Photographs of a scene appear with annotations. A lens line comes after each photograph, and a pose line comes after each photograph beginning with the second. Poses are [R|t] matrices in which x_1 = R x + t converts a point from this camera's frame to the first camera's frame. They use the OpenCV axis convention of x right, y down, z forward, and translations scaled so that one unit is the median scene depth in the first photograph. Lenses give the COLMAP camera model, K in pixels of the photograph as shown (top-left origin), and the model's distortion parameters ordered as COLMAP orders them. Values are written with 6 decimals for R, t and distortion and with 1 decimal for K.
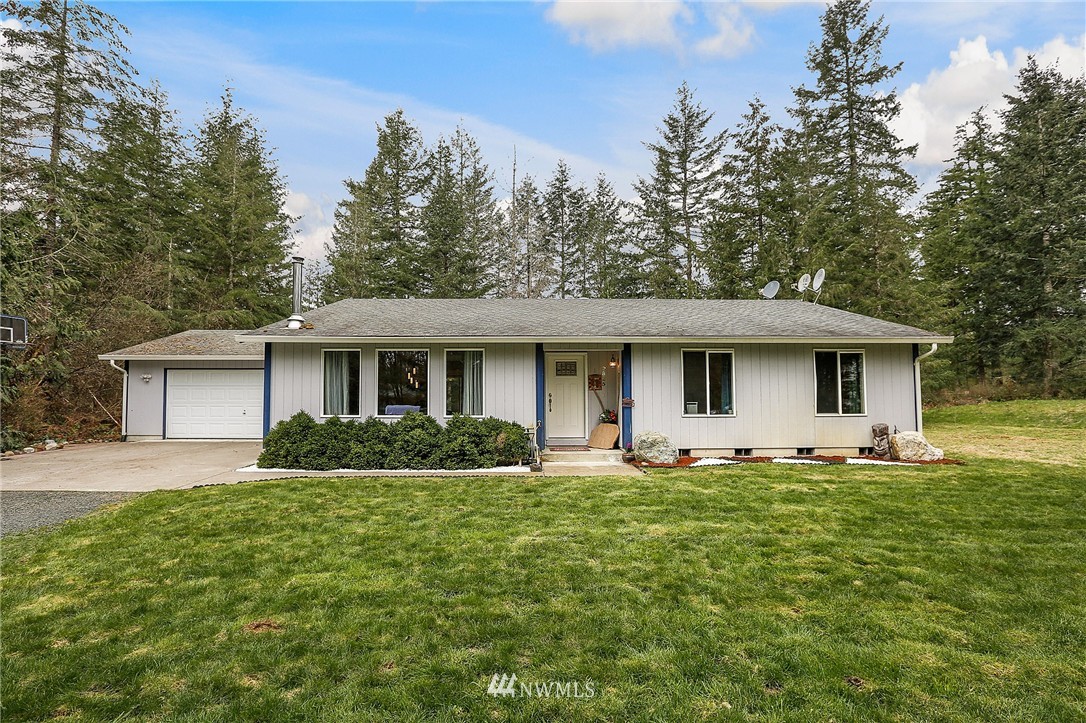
lens RADIAL K [[491.2, 0, 537.5], [0, 491.2, 371.7], [0, 0, 1]] dist [-0.018646, 0.001113]
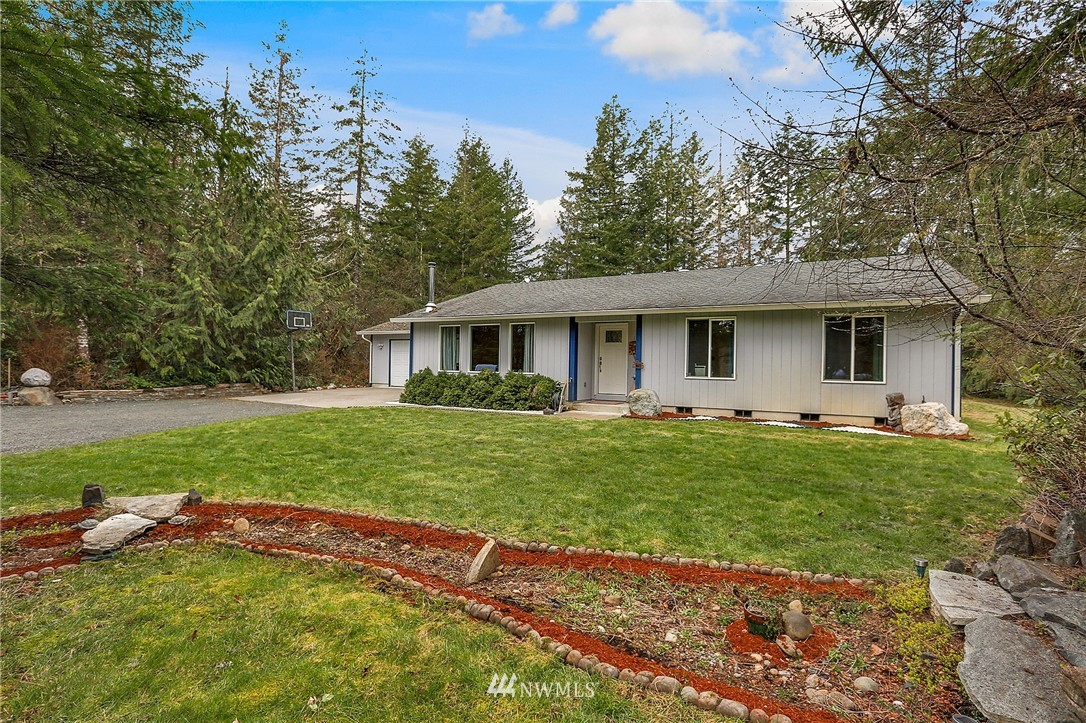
lens RADIAL K [[489.5, 0, 539.0], [0, 489.5, 360.4], [0, 0, 1]] dist [-0.029833, 0.000876]
pose [[0.868618, 0.011527, -0.495348, 0.551473], [0.009632, 0.999148, 0.040142, 0.002281], [0.495388, -0.039640, 0.867767, -0.135353]]
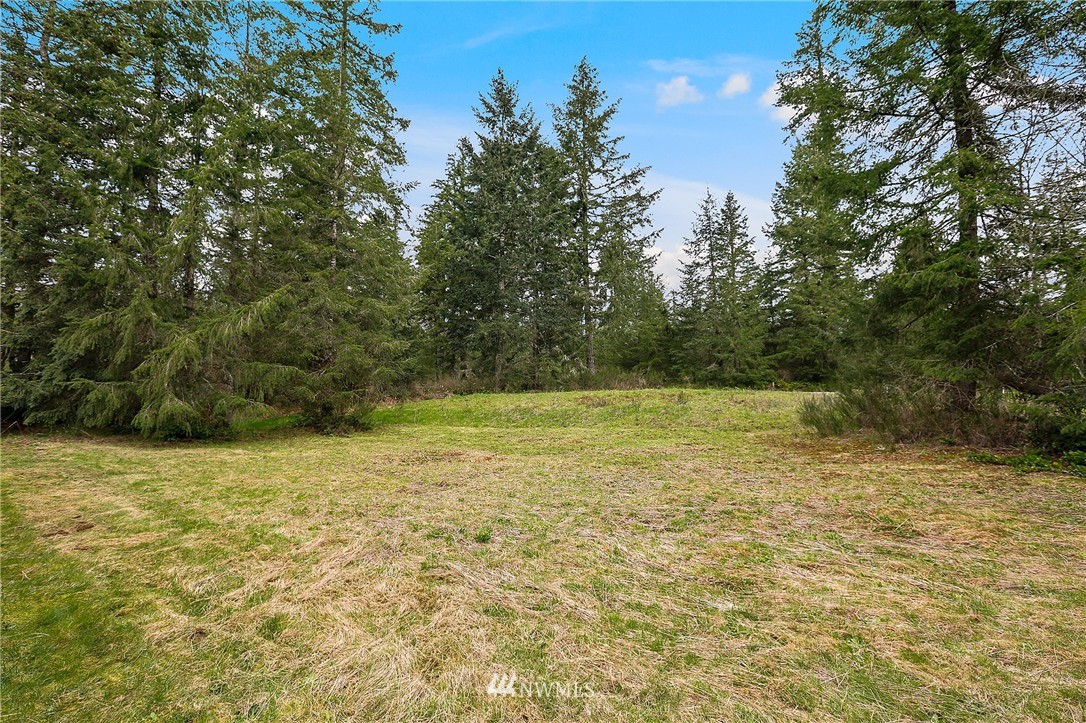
lens RADIAL K [[491.2, 0, 537.5], [0, 491.2, 371.7], [0, 0, 1]] dist [-0.018646, 0.001113]
pose [[0.619679, 0.027999, 0.784356, 0.827592], [-0.037441, 0.999280, -0.006091, 0.044015], [-0.783962, -0.025593, 0.620281, 0.814273]]
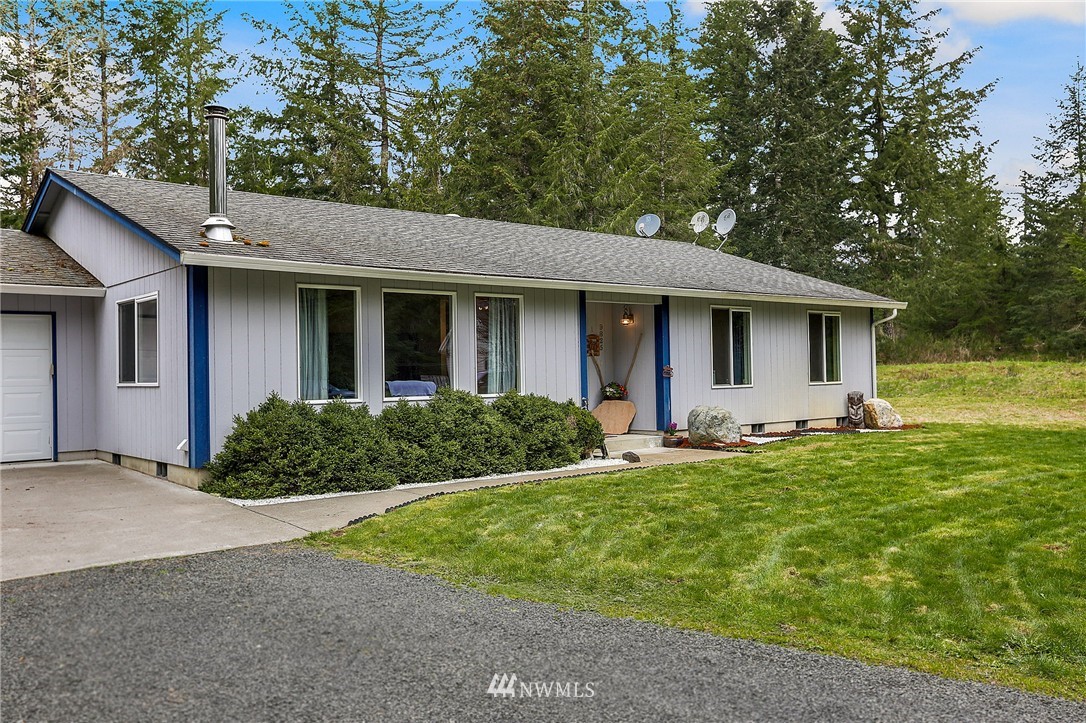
lens RADIAL K [[904.6, 0, 543.0], [0, 904.6, 361.5], [0, 0, 1]] dist [0.091826, 0.004736]
pose [[0.770905, -0.004657, 0.636933, -0.881531], [-0.019711, 0.999320, 0.031164, 0.005011], [-0.636644, -0.036579, 0.770289, 0.012514]]
